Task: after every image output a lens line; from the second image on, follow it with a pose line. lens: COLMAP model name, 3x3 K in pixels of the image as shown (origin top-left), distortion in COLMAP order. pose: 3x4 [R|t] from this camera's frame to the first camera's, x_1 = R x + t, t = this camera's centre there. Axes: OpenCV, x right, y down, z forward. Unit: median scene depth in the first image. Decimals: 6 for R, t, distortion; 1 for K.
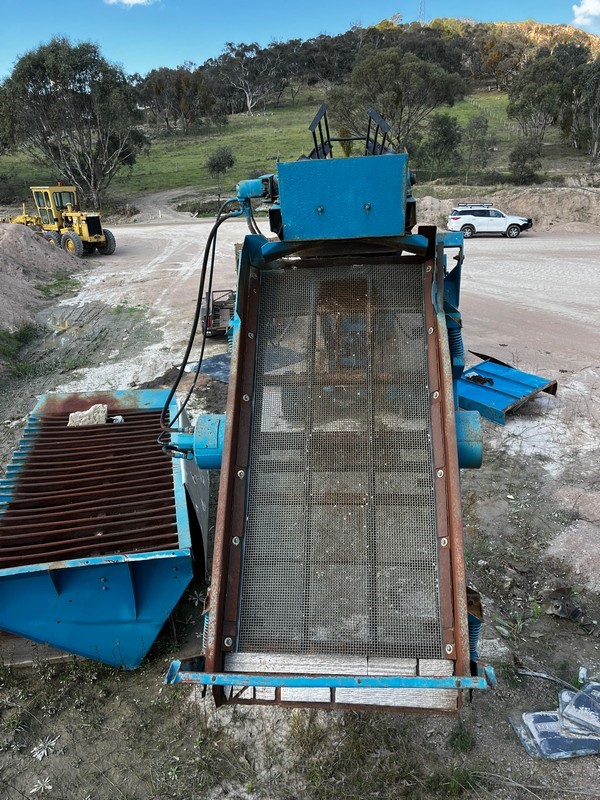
lens RADIAL K [[626.3, 0, 300.0], [0, 626.3, 400.0], [0, 0, 1]] dist [0.063113, -0.107658]
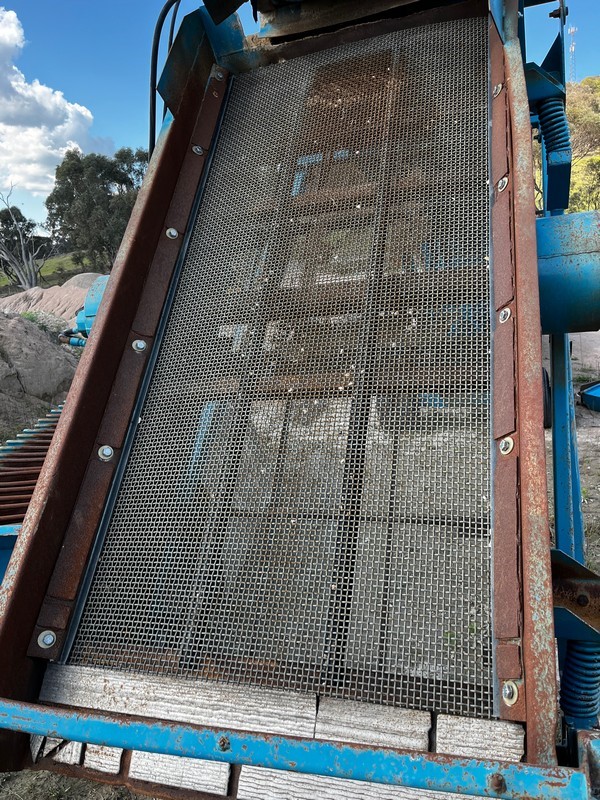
lens RADIAL K [[626.3, 0, 300.0], [0, 626.3, 400.0], [0, 0, 1]] dist [0.063113, -0.107658]
pose [[0.972637, -0.010005, -0.232114, 0.197425], [-0.014996, 0.994285, -0.105699, 0.250214], [0.231845, 0.106287, 0.966929, 0.556763]]
